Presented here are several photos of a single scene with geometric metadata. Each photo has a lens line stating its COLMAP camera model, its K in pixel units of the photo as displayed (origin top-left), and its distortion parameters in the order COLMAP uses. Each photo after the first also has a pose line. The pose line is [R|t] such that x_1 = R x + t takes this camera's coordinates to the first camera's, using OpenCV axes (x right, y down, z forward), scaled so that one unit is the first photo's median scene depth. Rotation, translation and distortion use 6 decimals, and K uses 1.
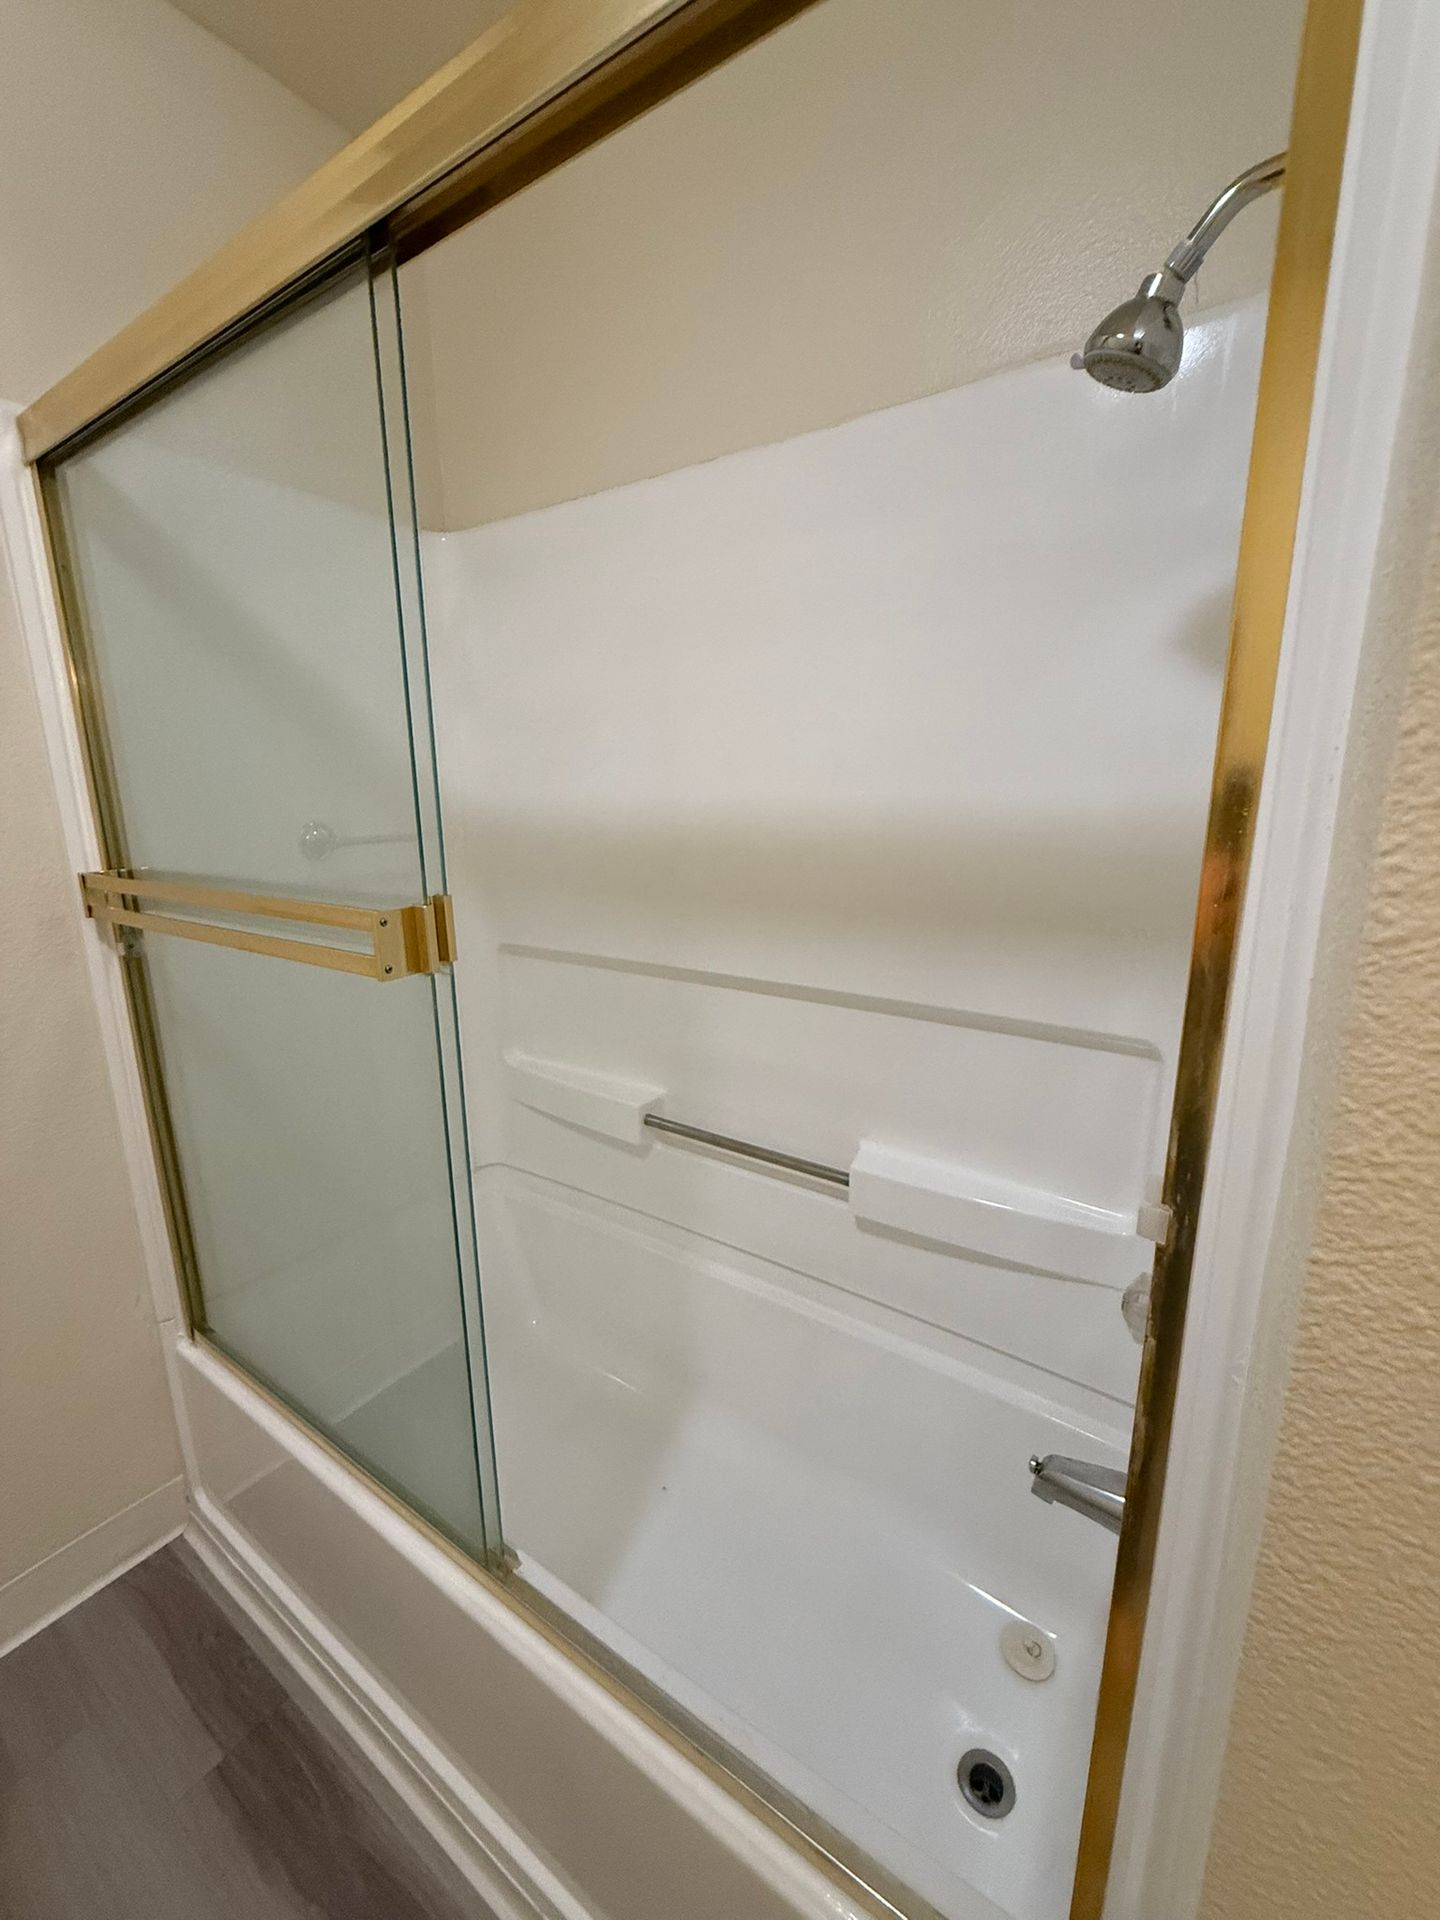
lens RADIAL K [[762.7, 0, 717.9], [0, 762.7, 954.6], [0, 0, 1]] dist [0.000131, 0.000068]
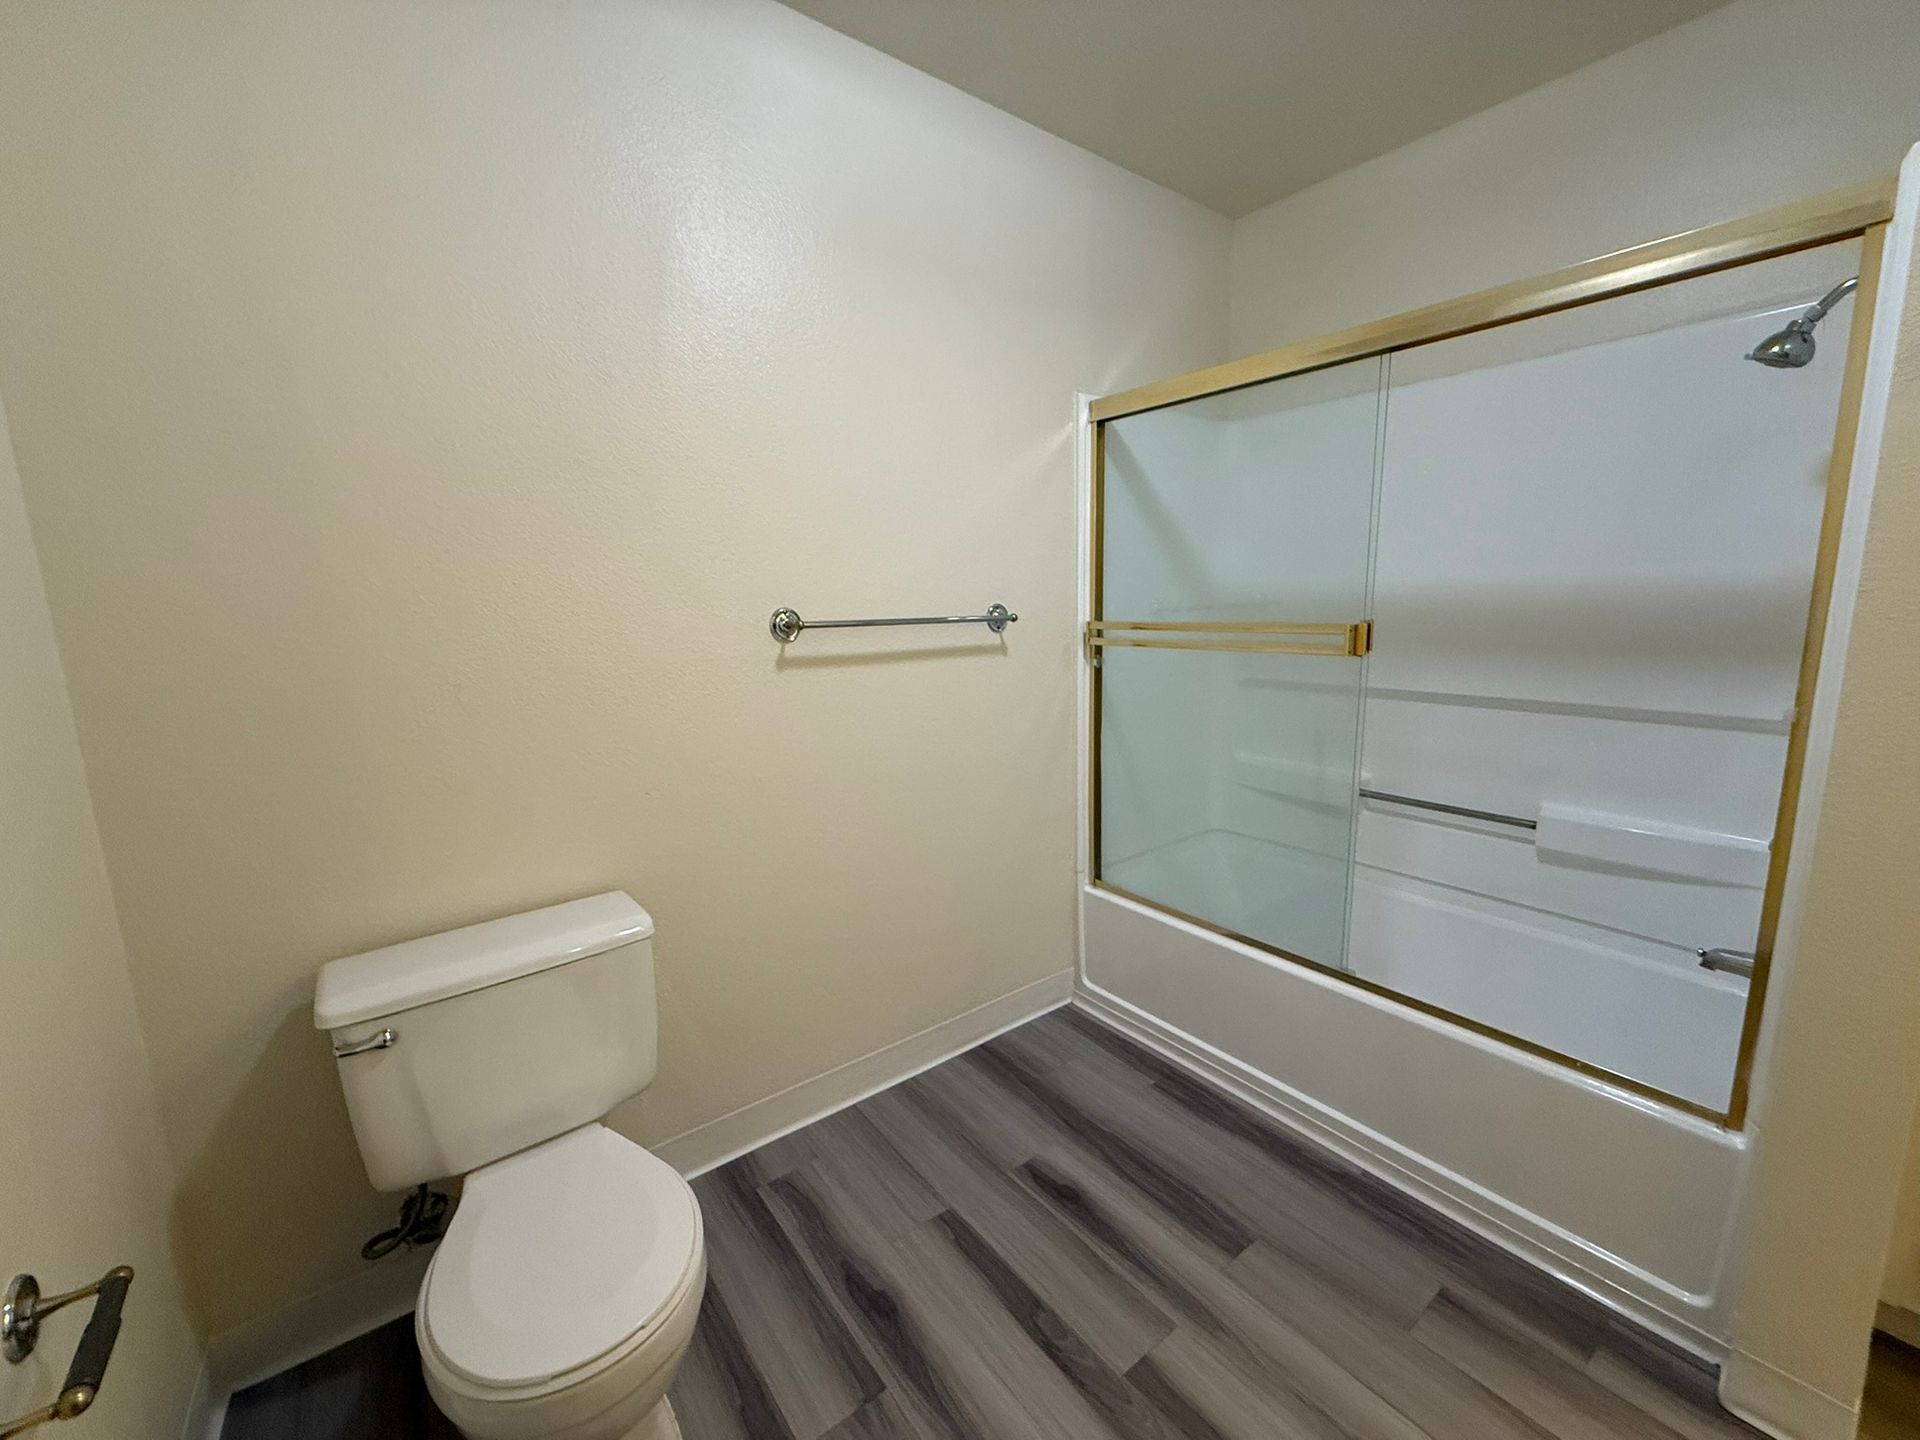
lens RADIAL K [[762.7, 0, 956.5], [0, 762.7, 719.4], [0, 0, 1]] dist [0.000131, 0.000068]
pose [[0.947607, 0.041102, -0.316785, -0.517849], [-0.055432, 0.997800, -0.036356, 0.232768], [0.314593, 0.052011, 0.947801, -0.944434]]
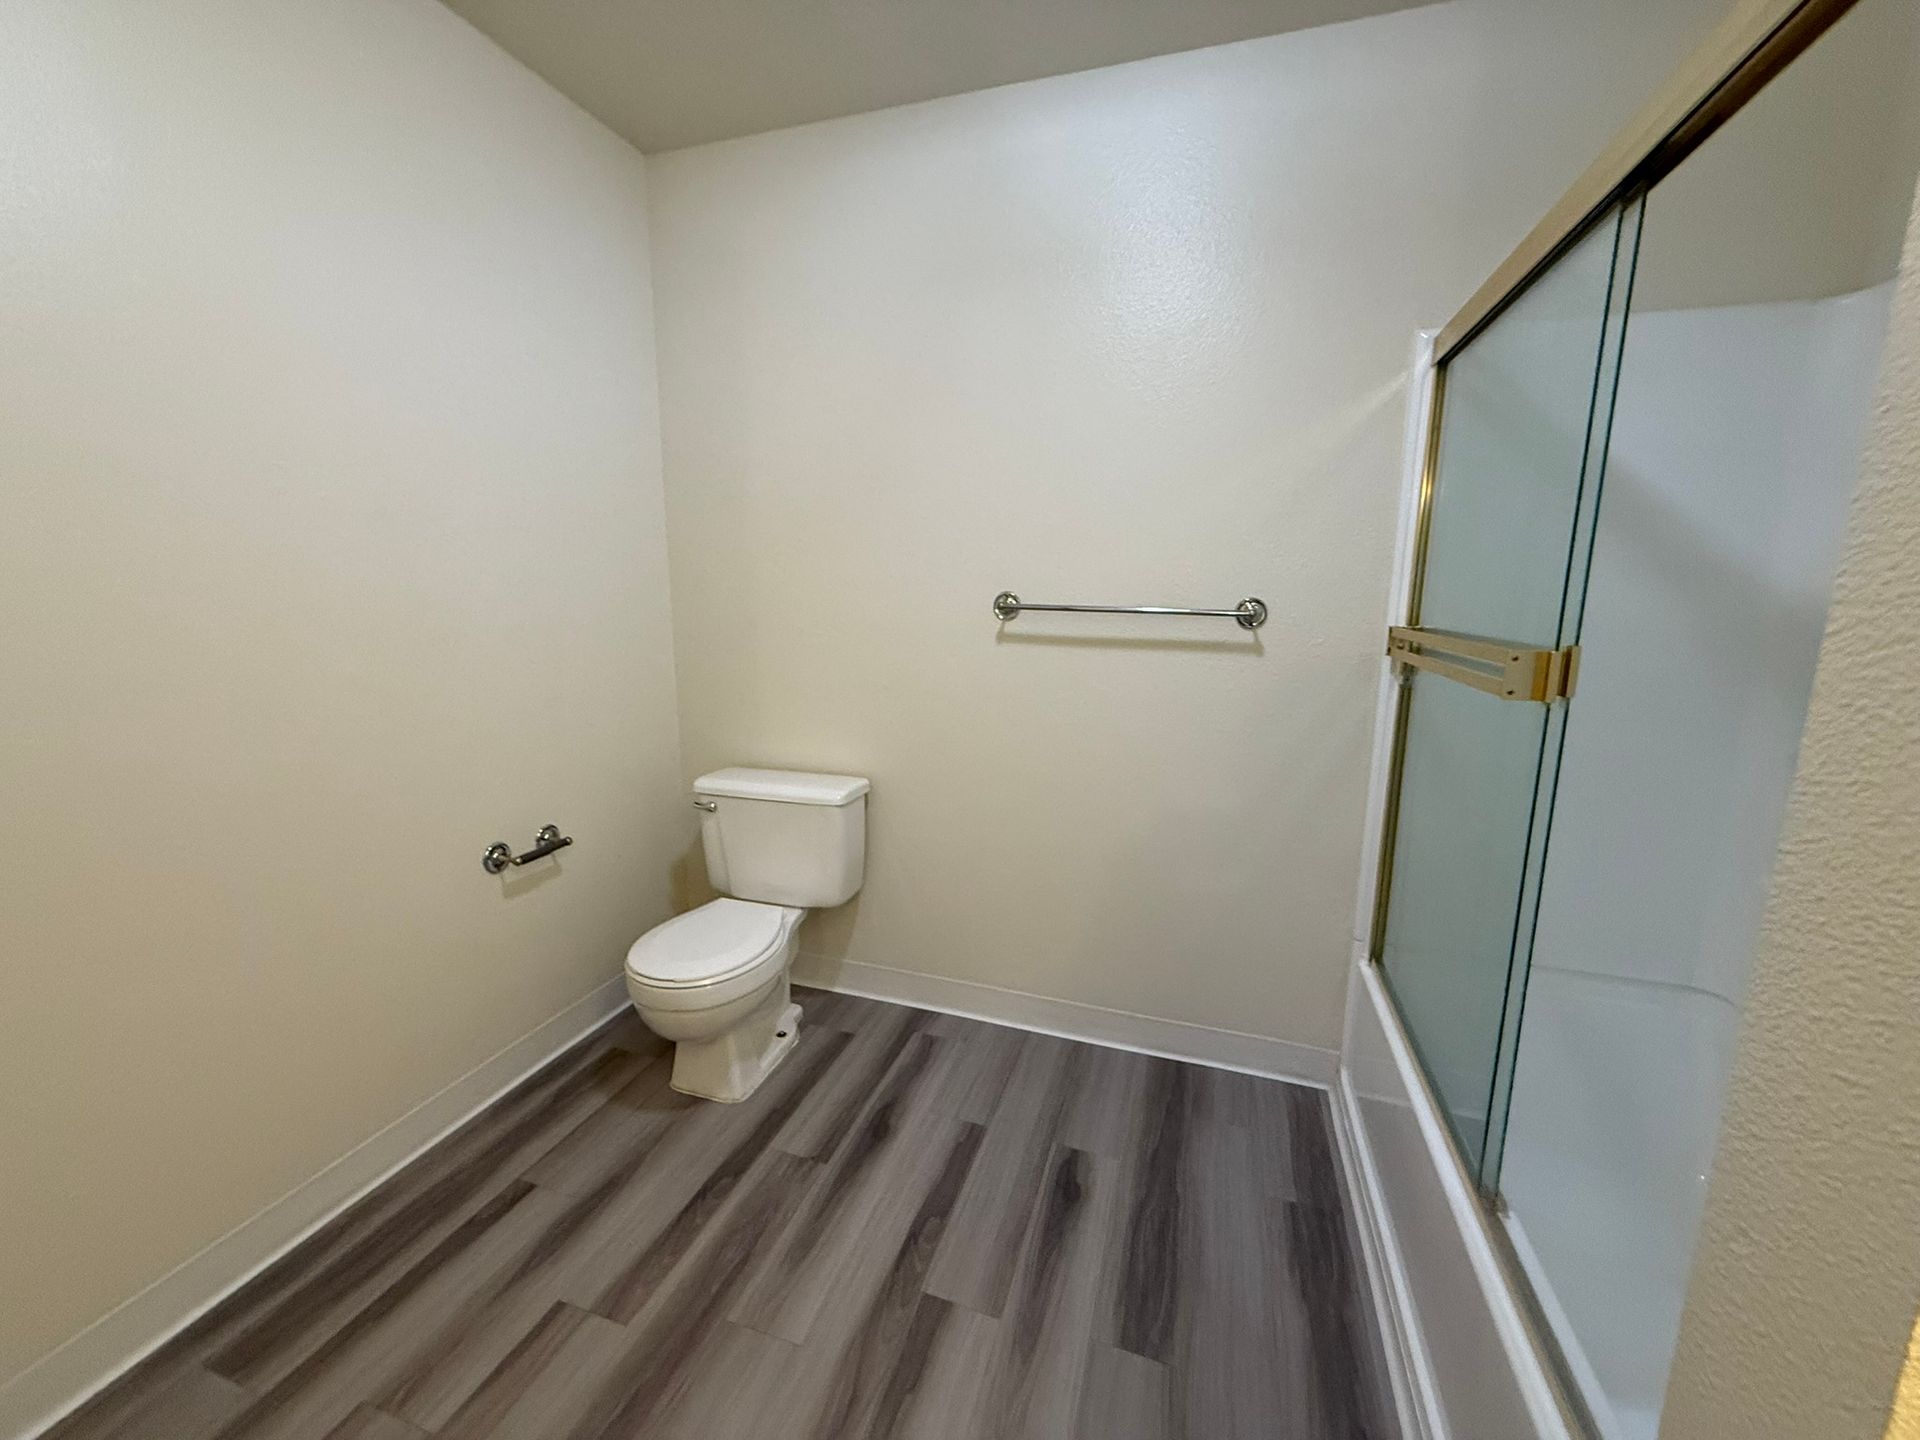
lens RADIAL K [[762.7, 0, 956.5], [0, 762.7, 719.4], [0, 0, 1]] dist [0.000131, 0.000068]
pose [[0.268974, 0.180167, -0.946146, 0.408759], [-0.217275, 0.968376, 0.122632, 0.075822], [0.938320, 0.172589, 0.299614, -0.242126]]
